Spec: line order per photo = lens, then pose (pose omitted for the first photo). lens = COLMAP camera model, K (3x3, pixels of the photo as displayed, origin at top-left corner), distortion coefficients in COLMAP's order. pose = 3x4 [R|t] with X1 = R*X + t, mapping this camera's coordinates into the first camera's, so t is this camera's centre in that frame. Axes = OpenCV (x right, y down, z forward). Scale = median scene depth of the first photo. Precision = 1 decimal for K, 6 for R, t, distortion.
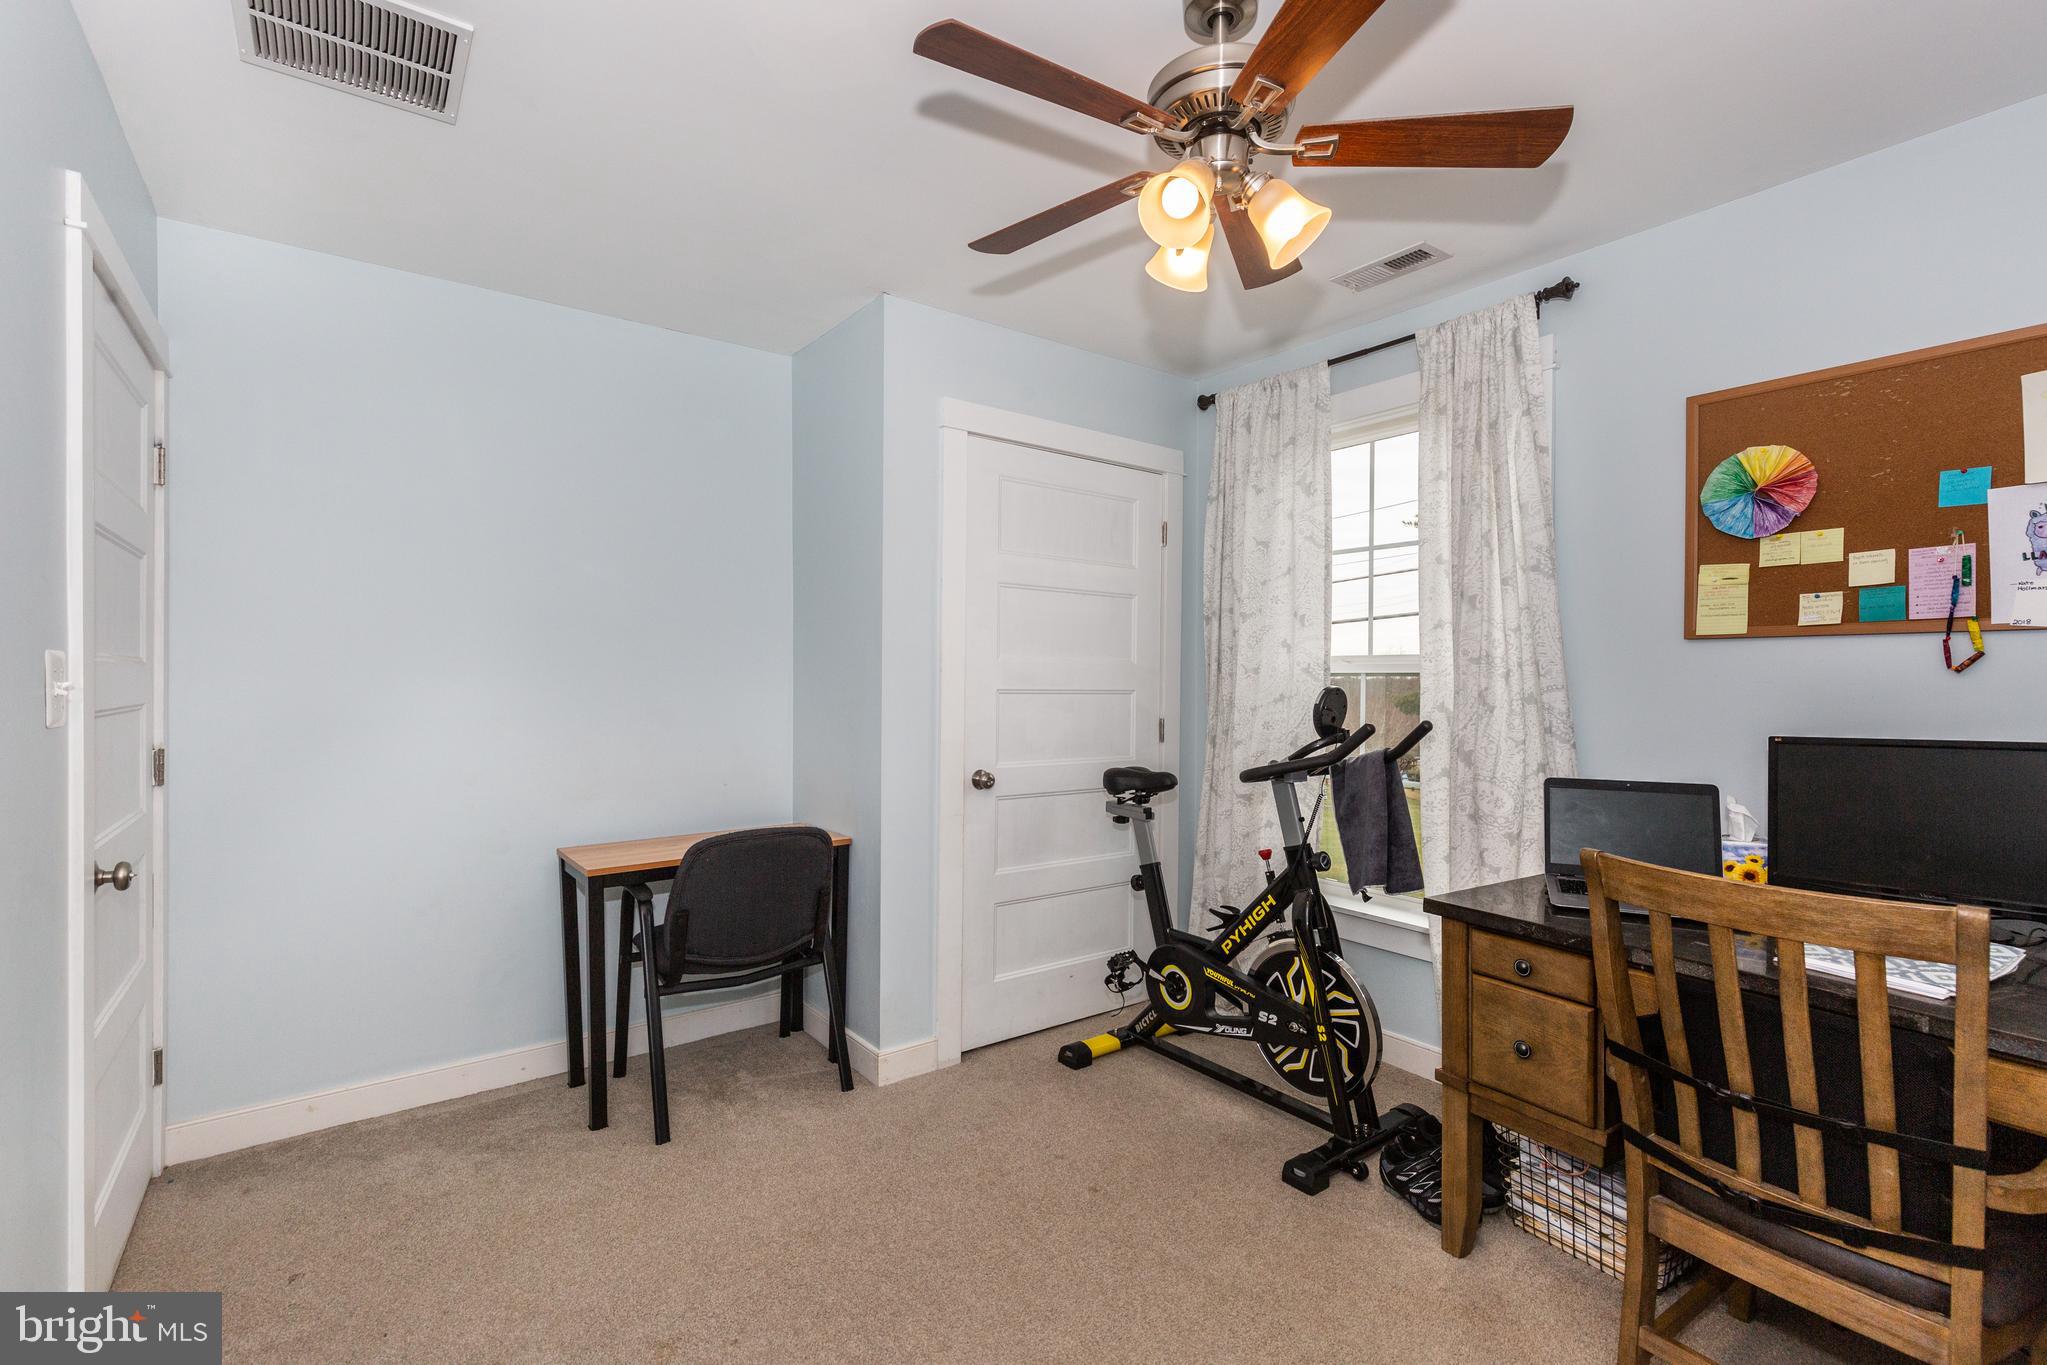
lens RADIAL K [[930.4, 0, 1024.5], [0, 930.4, 702.4], [0, 0, 1]] dist [0.015210, 0.000396]
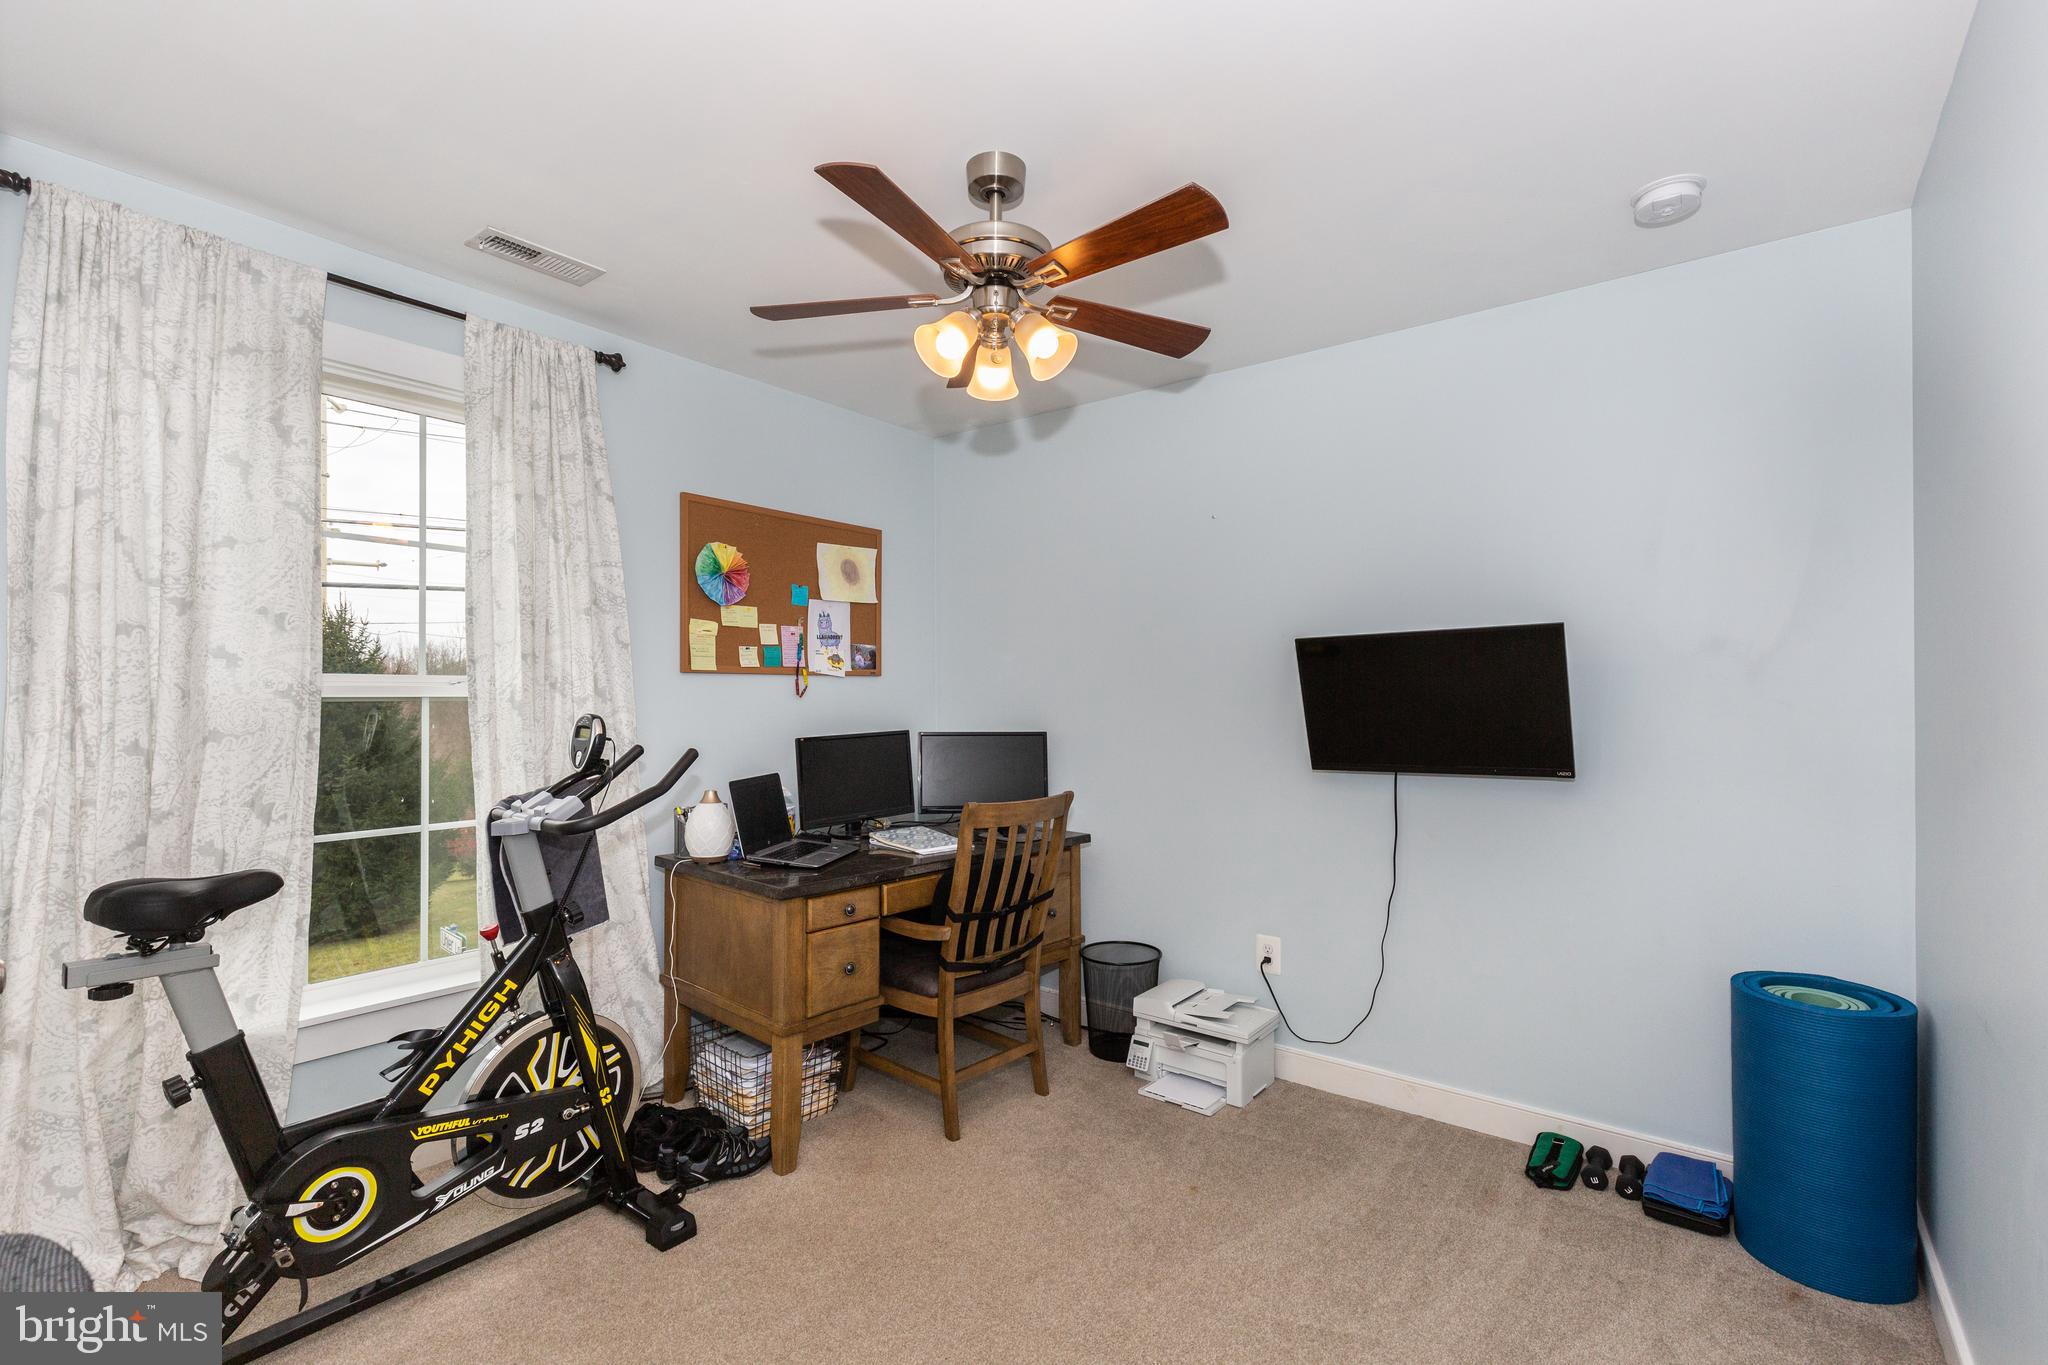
lens RADIAL K [[930.8, 0, 1025.0], [0, 930.8, 702.4], [0, 0, 1]] dist [0.015210, 0.000396]
pose [[-0.267375, -0.011016, 0.963530, -0.708127], [0.024976, 0.999519, 0.018358, -0.037432], [-0.963269, 0.028973, -0.266971, 0.894895]]
